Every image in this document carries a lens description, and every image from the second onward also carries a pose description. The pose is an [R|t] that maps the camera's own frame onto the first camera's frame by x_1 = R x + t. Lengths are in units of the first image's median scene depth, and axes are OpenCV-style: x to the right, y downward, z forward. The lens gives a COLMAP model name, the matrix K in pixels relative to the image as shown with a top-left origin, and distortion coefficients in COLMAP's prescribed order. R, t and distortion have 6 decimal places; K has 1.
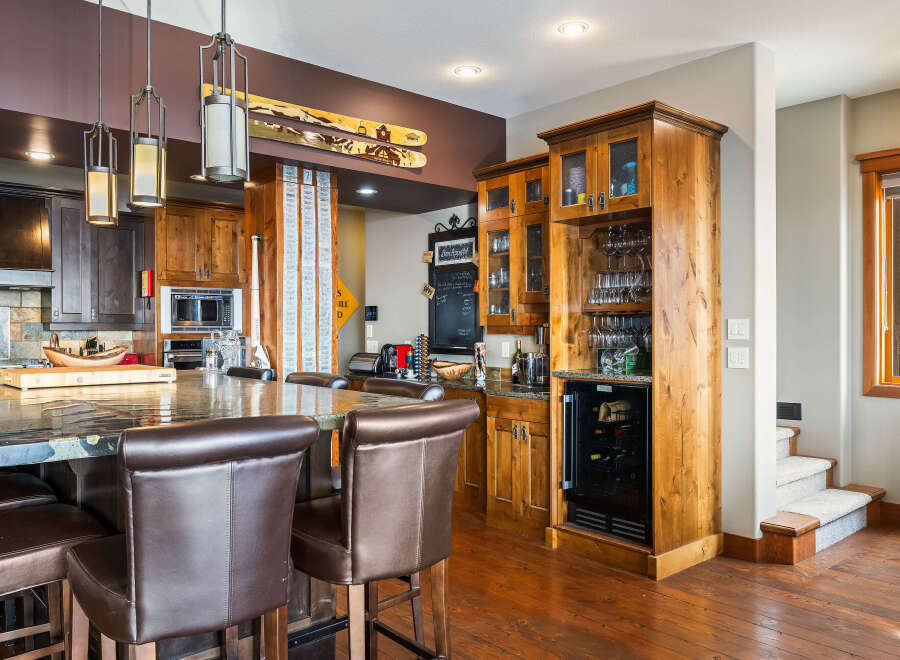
lens RADIAL K [[715.2, 0, 422.8], [0, 715.2, 336.1], [0, 0, 1]] dist [-0.005625, -0.002693]
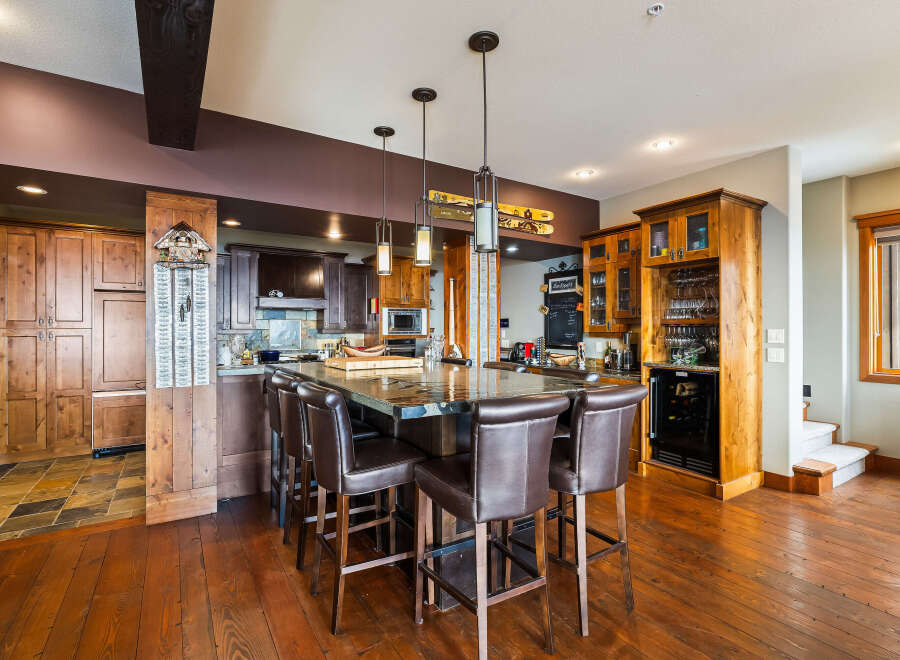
lens RADIAL K [[443.5, 0, 435.3], [0, 443.5, 331.9], [0, 0, 1]] dist [-0.013451, 0.001436]
pose [[0.986389, 0.002946, -0.164405, -0.103018], [-0.003920, 0.999977, -0.005598, -0.009589], [0.164385, 0.006166, 0.986377, -0.028305]]
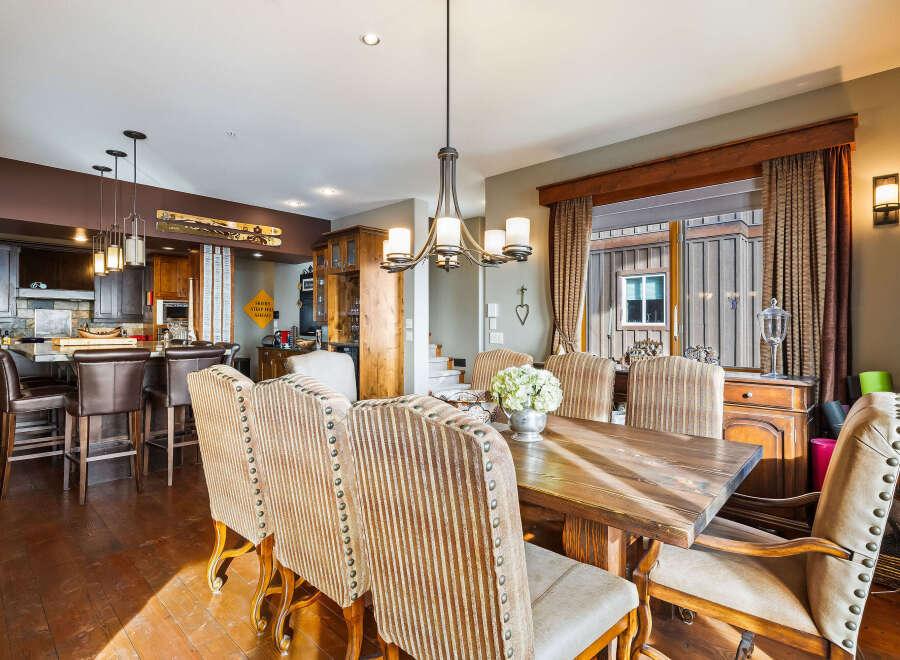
lens RADIAL K [[443.5, 0, 413.4], [0, 443.5, 323.2], [0, 0, 1]] dist [-0.013451, 0.001436]
pose [[0.994197, 0.006381, 0.107387, 0.280006], [-0.004944, 0.999895, -0.013642, 0.008108], [-0.107463, 0.013032, 0.994124, -0.366294]]
